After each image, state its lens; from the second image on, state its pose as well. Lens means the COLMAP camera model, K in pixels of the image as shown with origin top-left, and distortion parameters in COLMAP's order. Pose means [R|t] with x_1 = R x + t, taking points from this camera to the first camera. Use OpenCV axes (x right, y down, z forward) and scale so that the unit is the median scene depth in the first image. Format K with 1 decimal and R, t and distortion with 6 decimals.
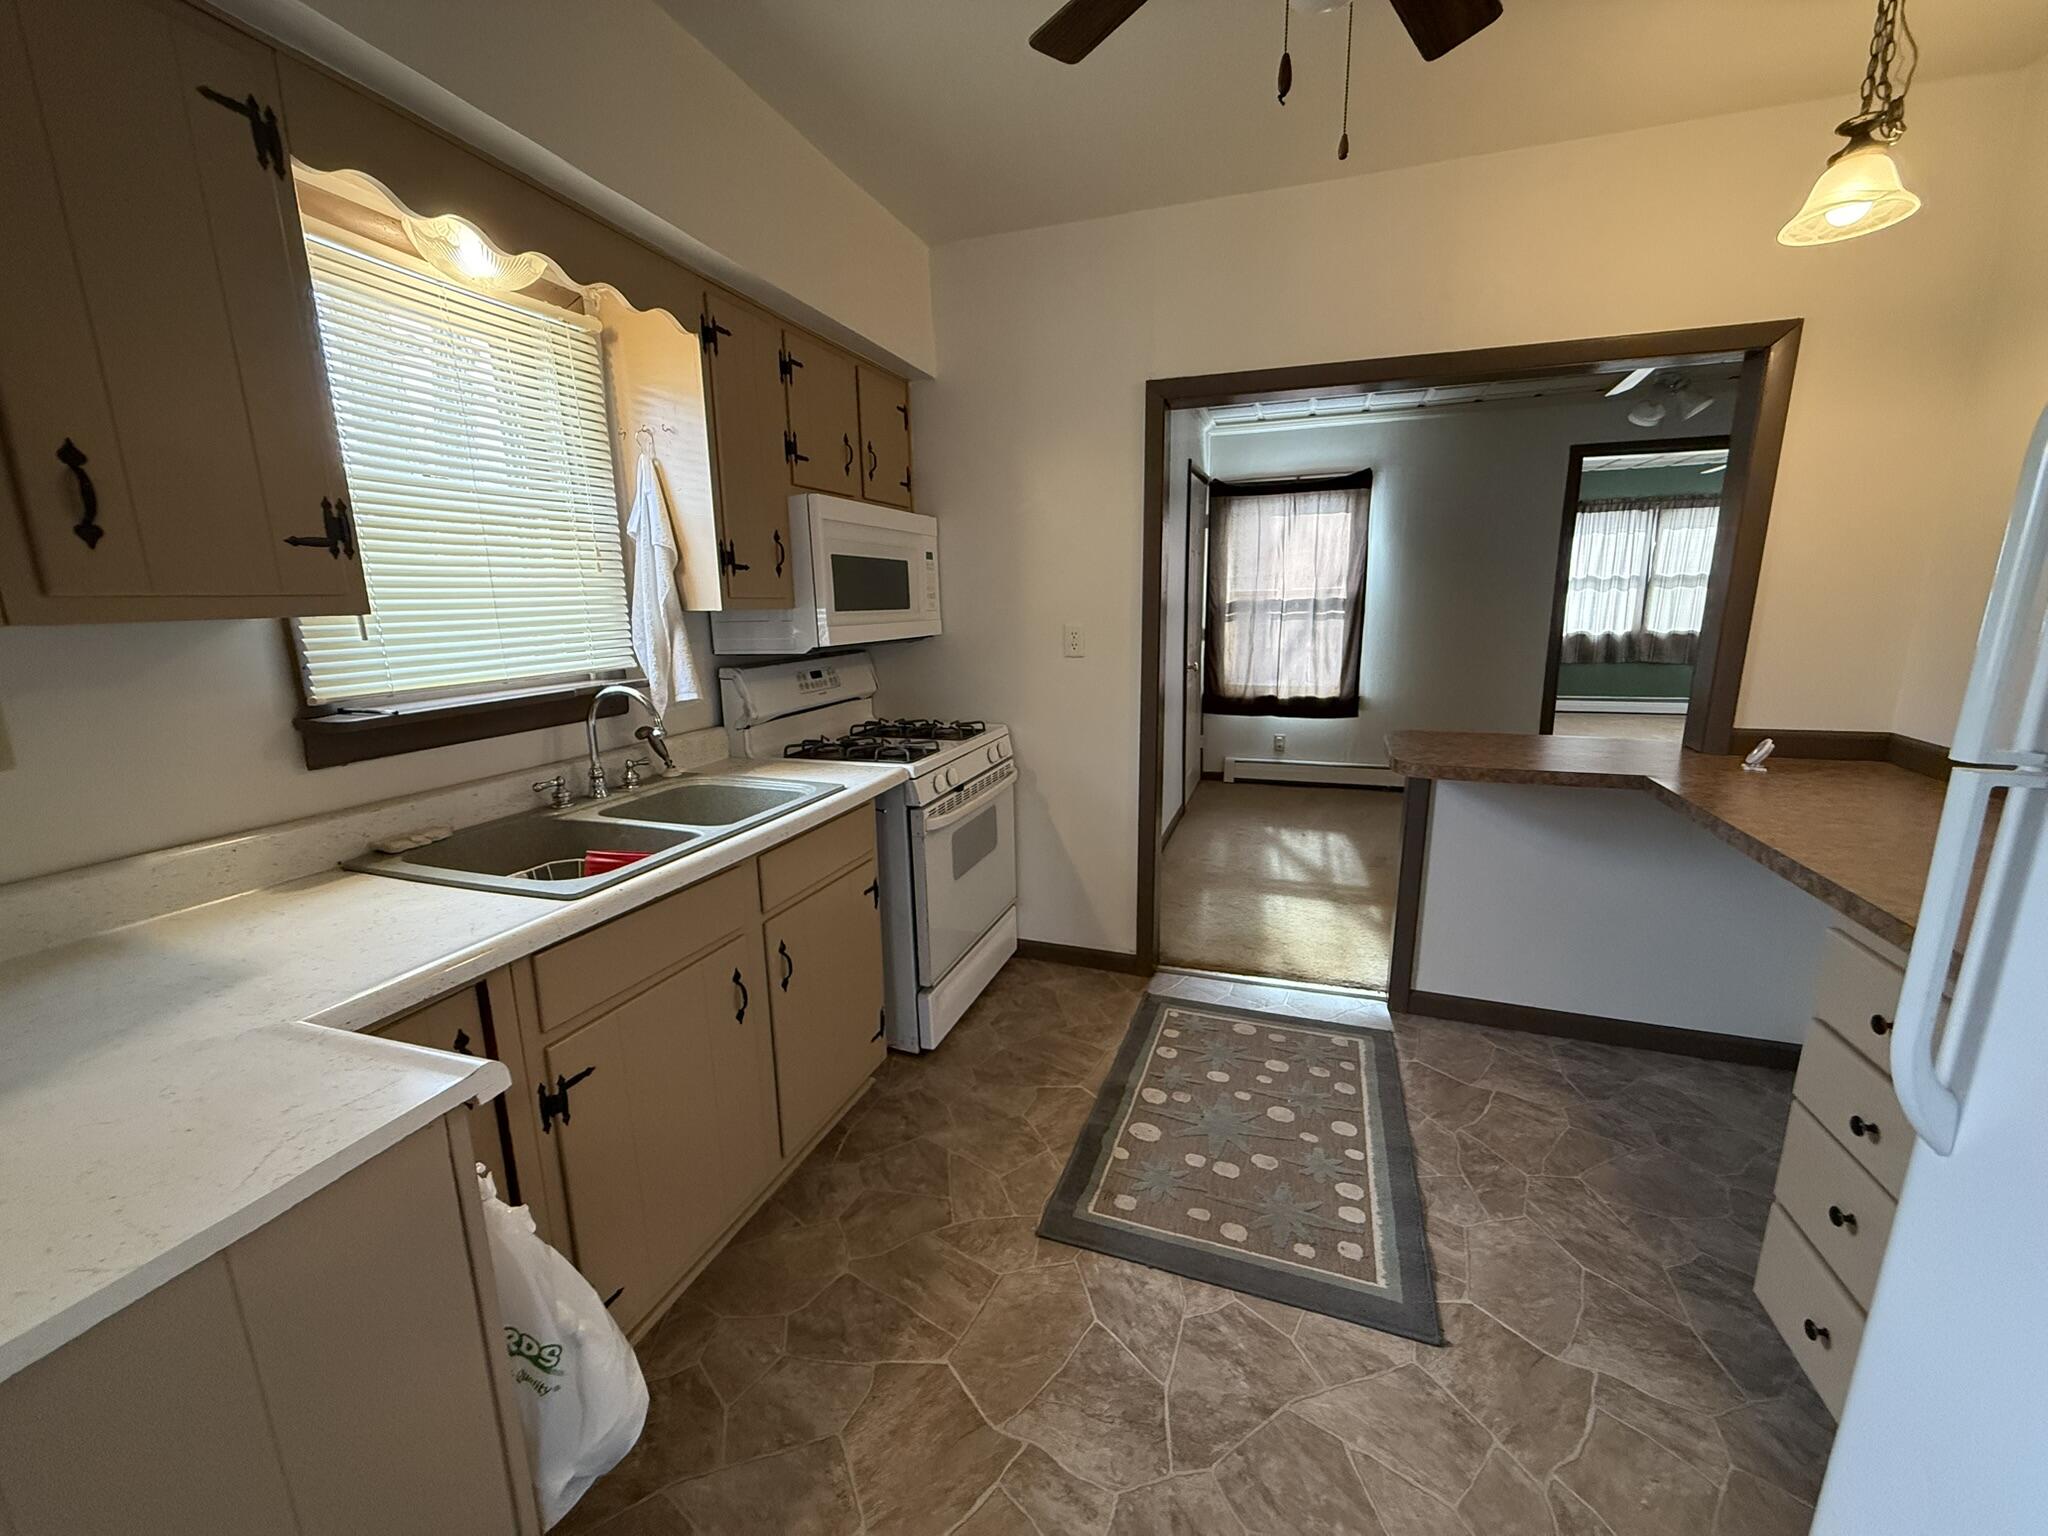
lens RADIAL K [[810.0, 0, 1018.4], [0, 810.0, 771.8], [0, 0, 1]] dist [0.001265, -0.000014]
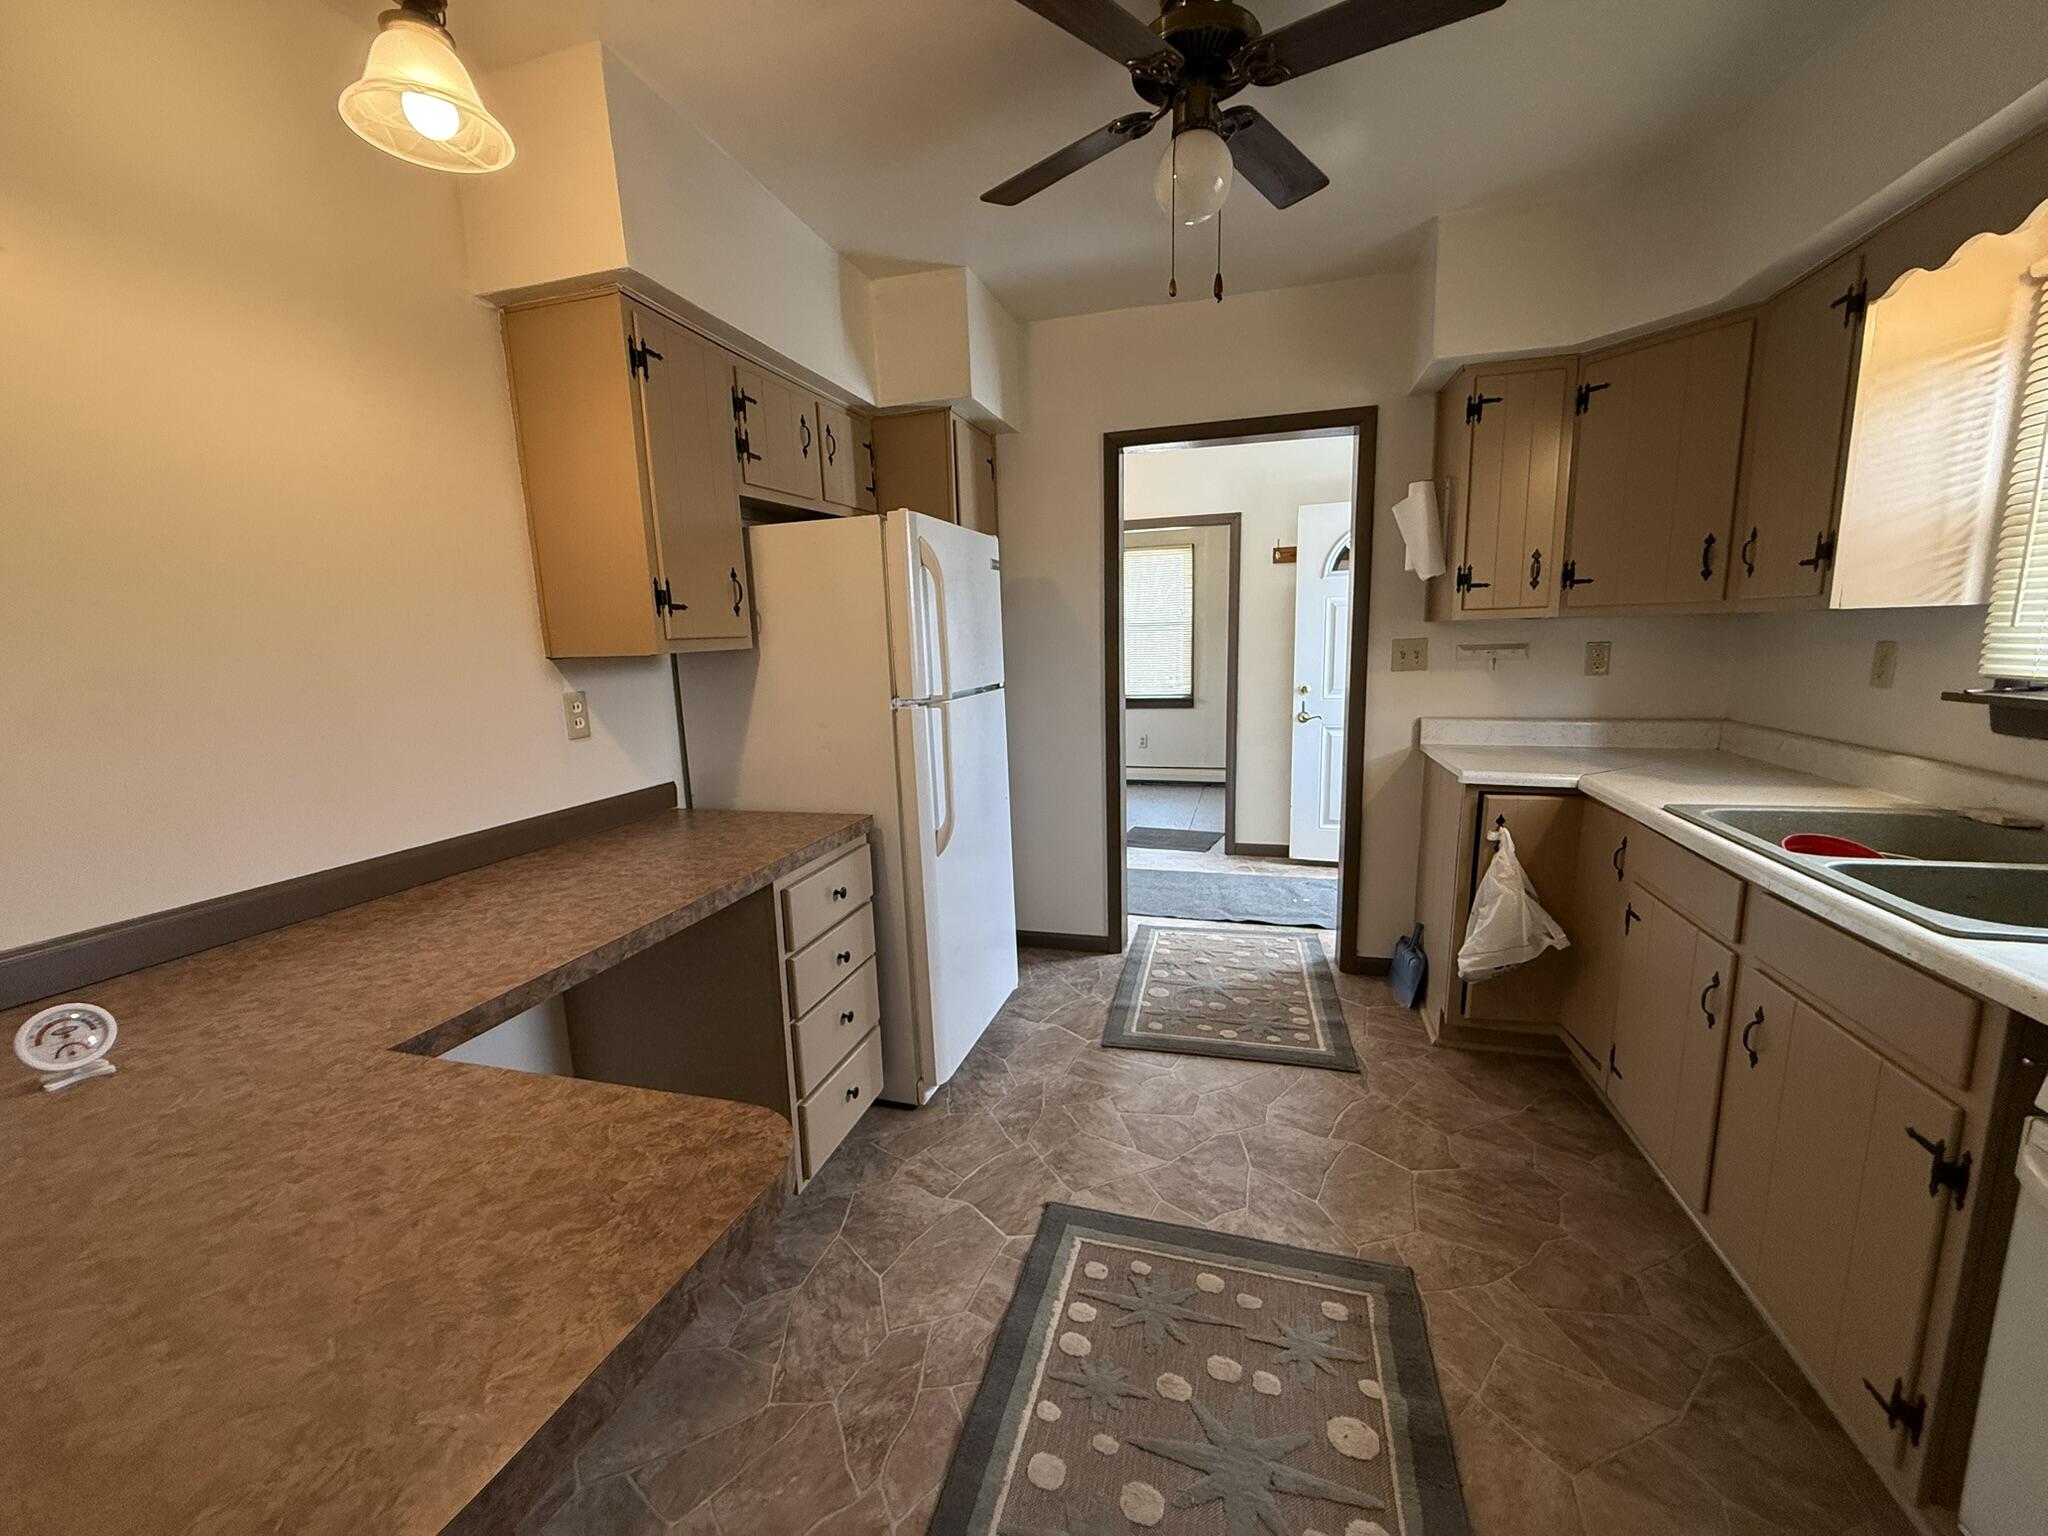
lens RADIAL K [[810.0, 0, 1019.4], [0, 810.0, 769.4], [0, 0, 1]] dist [0.001265, -0.000014]
pose [[-0.996770, 0.056768, -0.056802, 0.515800], [0.032009, 0.929554, 0.367294, -0.359765], [0.073651, 0.364289, -0.928369, 1.666607]]
